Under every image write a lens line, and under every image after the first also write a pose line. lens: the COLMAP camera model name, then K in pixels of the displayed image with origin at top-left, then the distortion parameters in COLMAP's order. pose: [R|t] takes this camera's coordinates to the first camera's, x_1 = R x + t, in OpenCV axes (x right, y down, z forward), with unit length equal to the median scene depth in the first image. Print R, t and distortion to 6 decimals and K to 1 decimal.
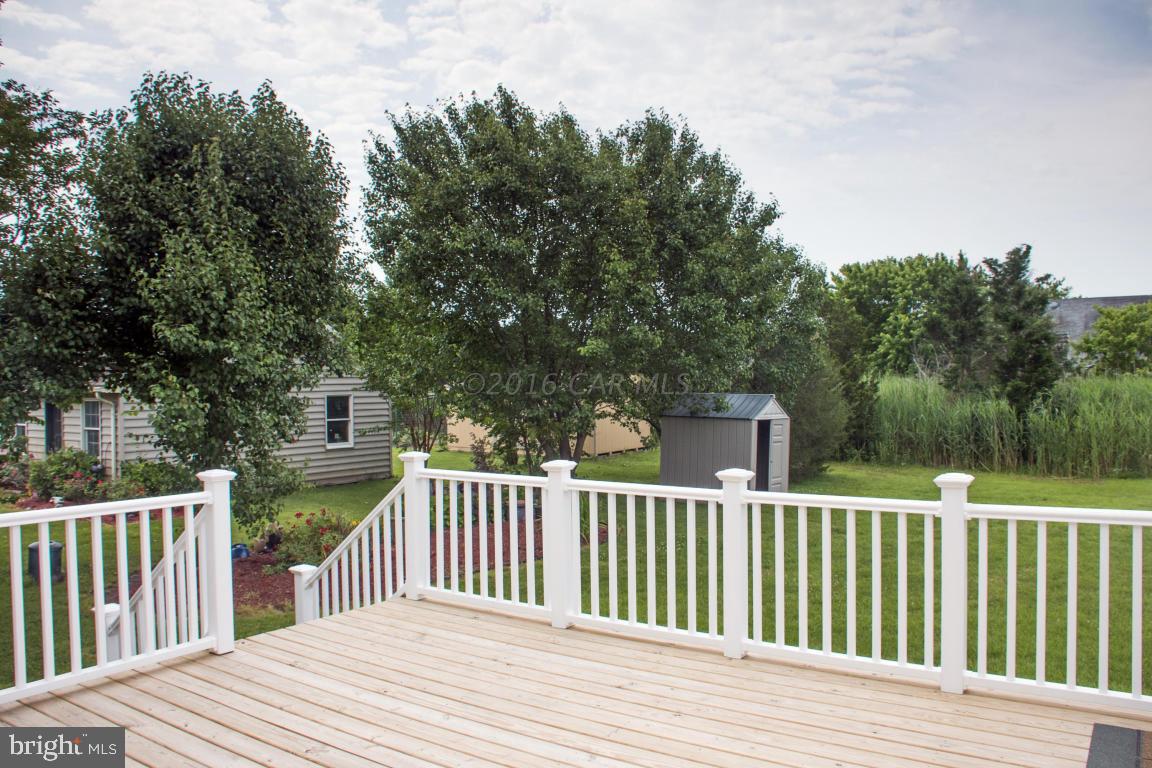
lens RADIAL K [[904.6, 0, 576.0], [0, 904.6, 384.0], [0, 0, 1]] dist [-0.170043, 0.120478]
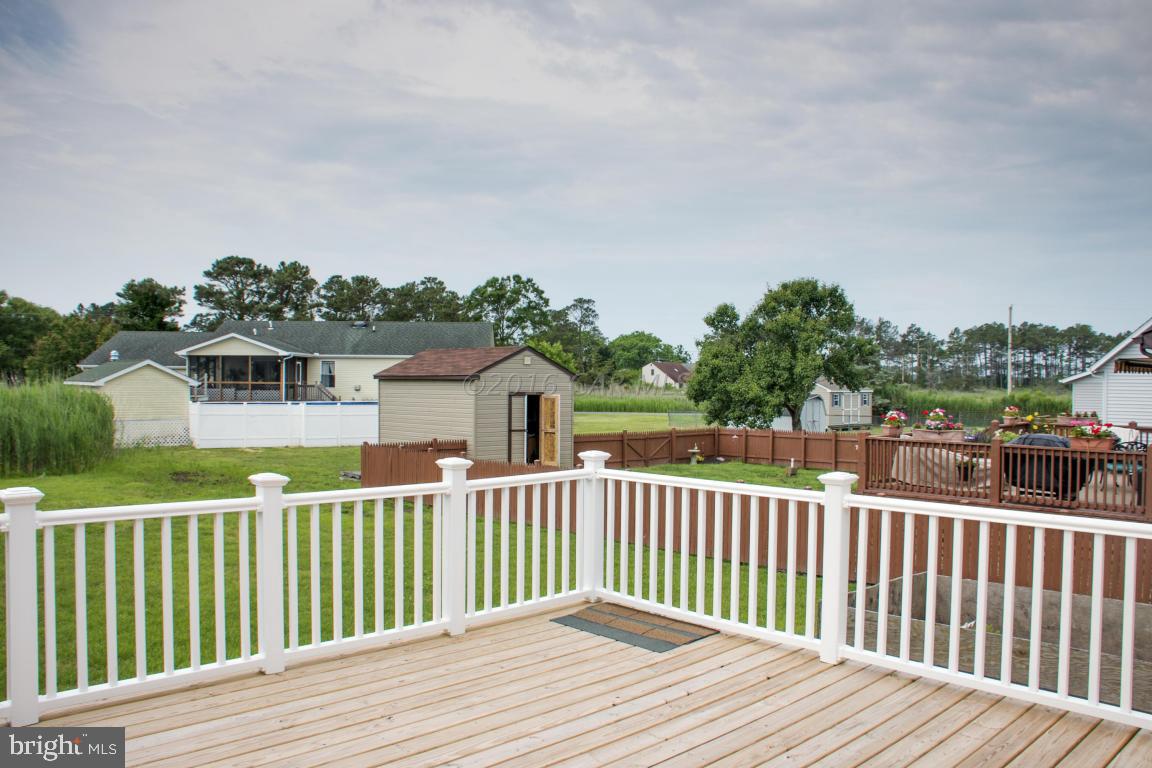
lens RADIAL K [[904.6, 0, 576.0], [0, 904.6, 384.0], [0, 0, 1]] dist [-0.170043, 0.120478]
pose [[0.193996, 0.013303, 0.980912, -0.682512], [-0.009198, 0.999889, -0.011741, 0.009884], [-0.980959, -0.006745, 0.194096, 0.511212]]
